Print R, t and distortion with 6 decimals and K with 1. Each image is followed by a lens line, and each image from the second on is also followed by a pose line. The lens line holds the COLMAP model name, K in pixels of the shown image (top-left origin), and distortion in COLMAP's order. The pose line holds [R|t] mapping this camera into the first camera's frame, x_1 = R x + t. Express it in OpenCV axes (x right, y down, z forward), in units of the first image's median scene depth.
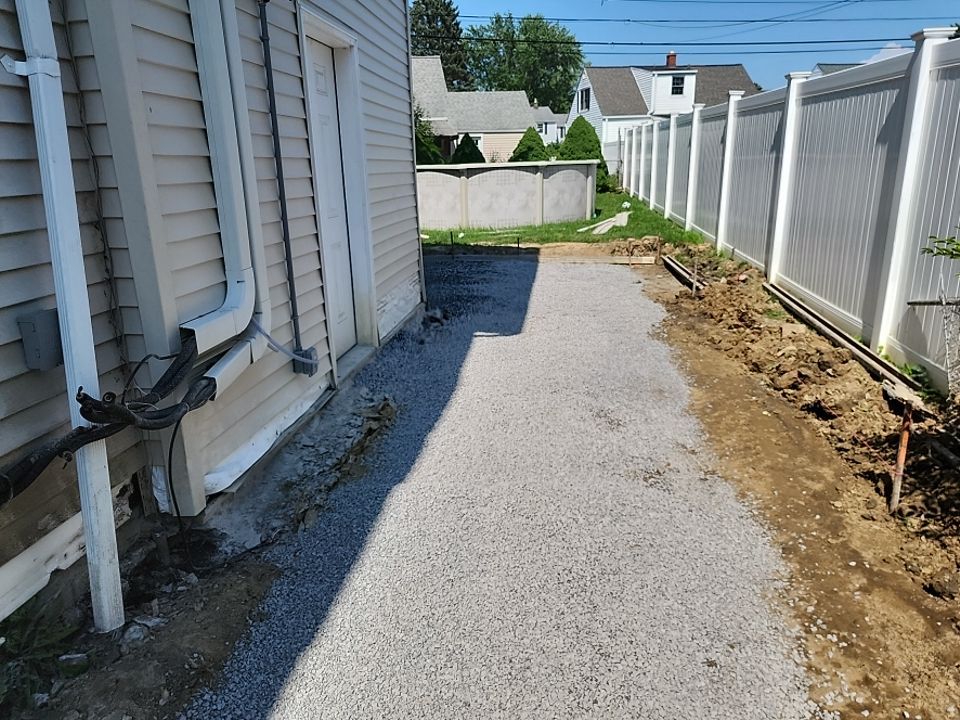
lens RADIAL K [[703.7, 0, 475.2], [0, 703.7, 393.5], [0, 0, 1]] dist [0.038821, -0.004561]
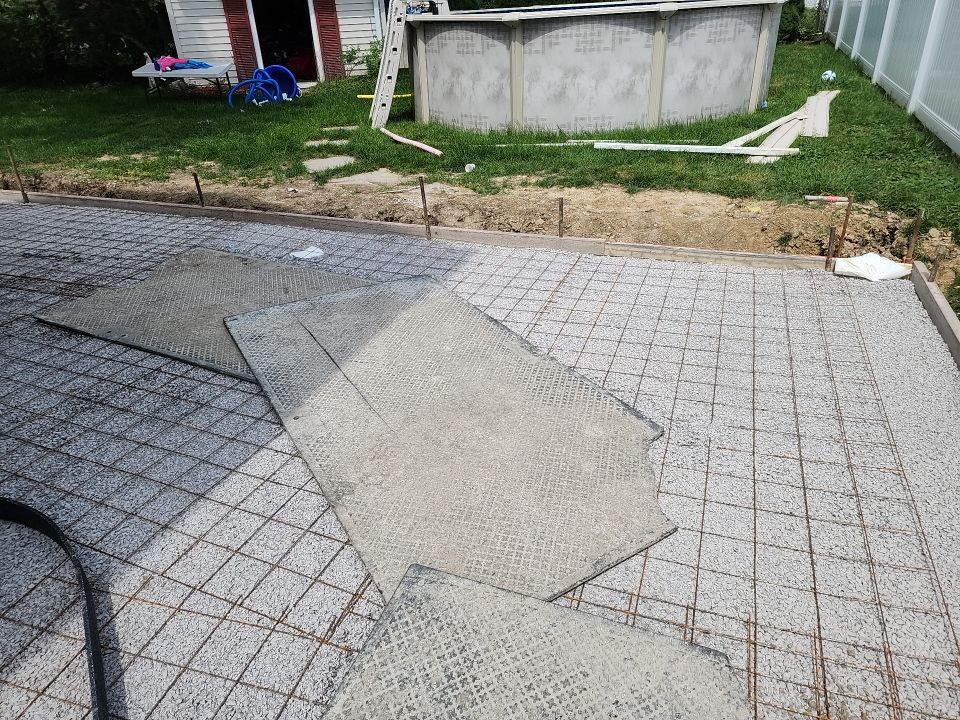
lens RADIAL K [[645.7, 0, 479.7], [0, 645.7, 355.4], [0, 0, 1]] dist [0.057656, -0.051470]
pose [[0.972768, 0.096490, -0.210741, 0.058352], [-0.055021, 0.979369, 0.194443, -0.108961], [0.225155, -0.177553, 0.958008, 0.313925]]
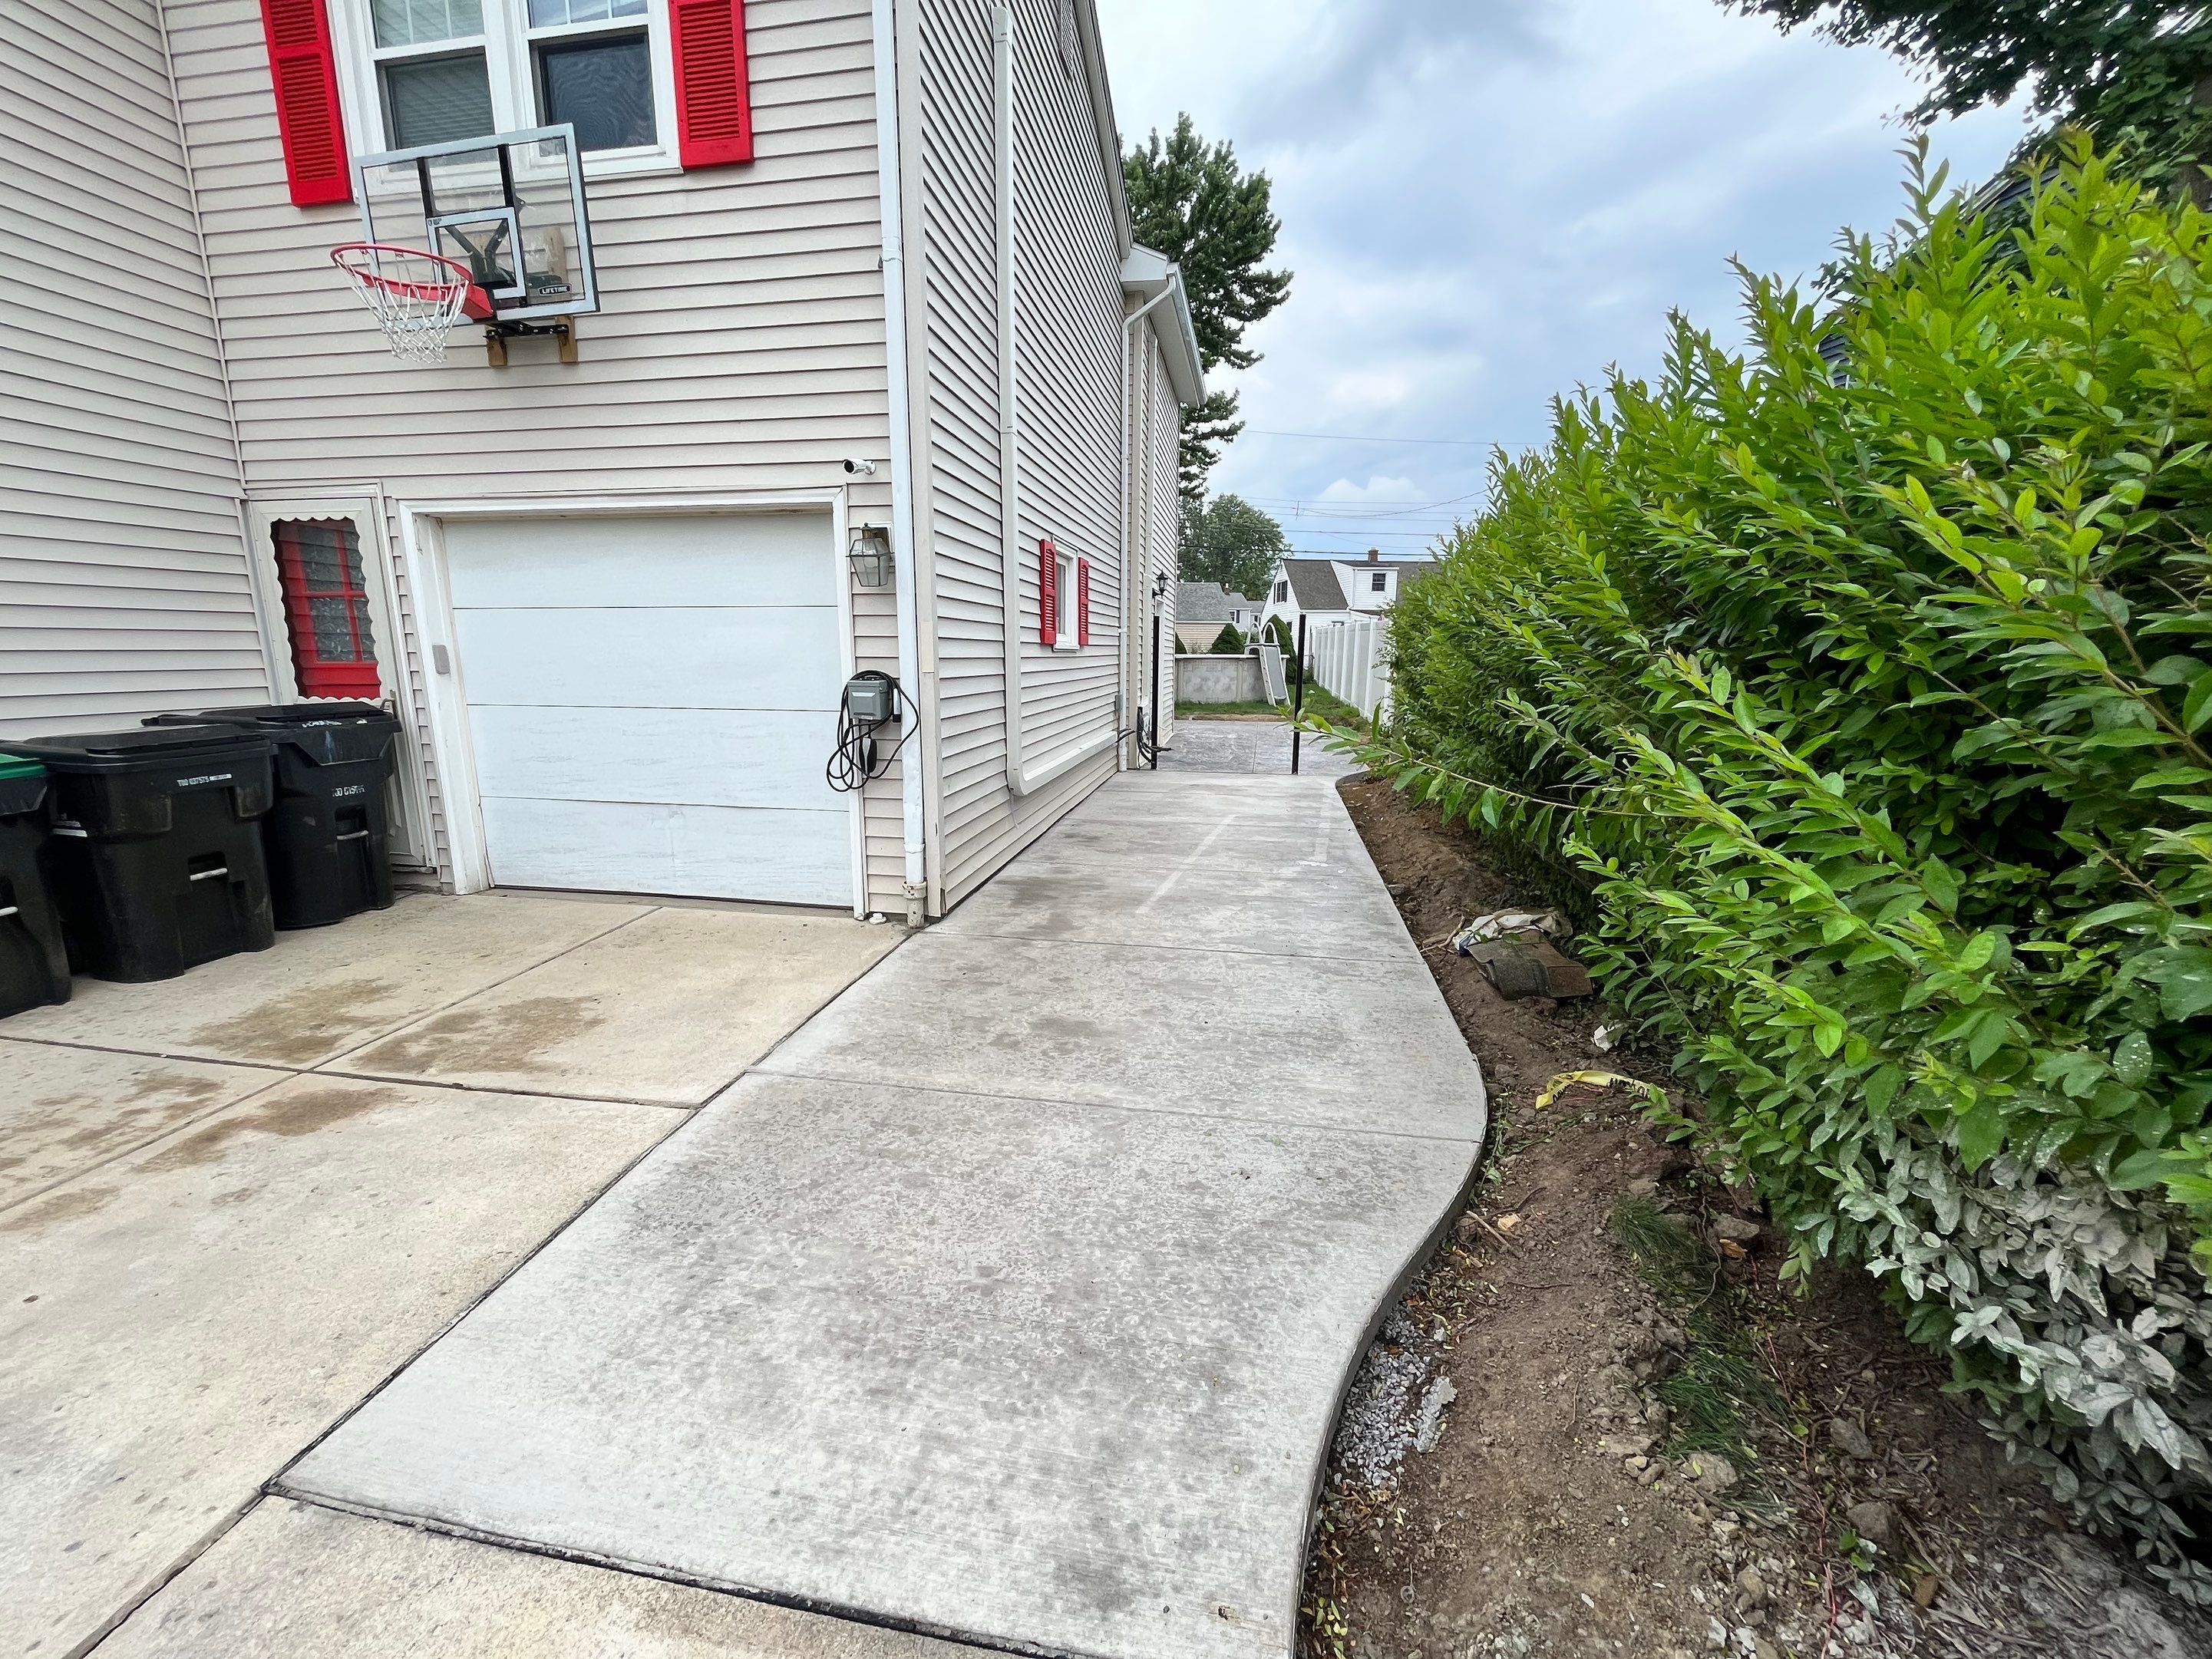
lens RADIAL K [[895.0, 0, 1101.0], [0, 895.0, 838.0], [0, 0, 1]] dist [-0.003445, -0.000032]
pose [[0.998200, 0.041765, -0.043031, -0.052122], [-0.046151, 0.993233, -0.106575, 0.124254], [0.038289, 0.108370, 0.993373, -0.391344]]
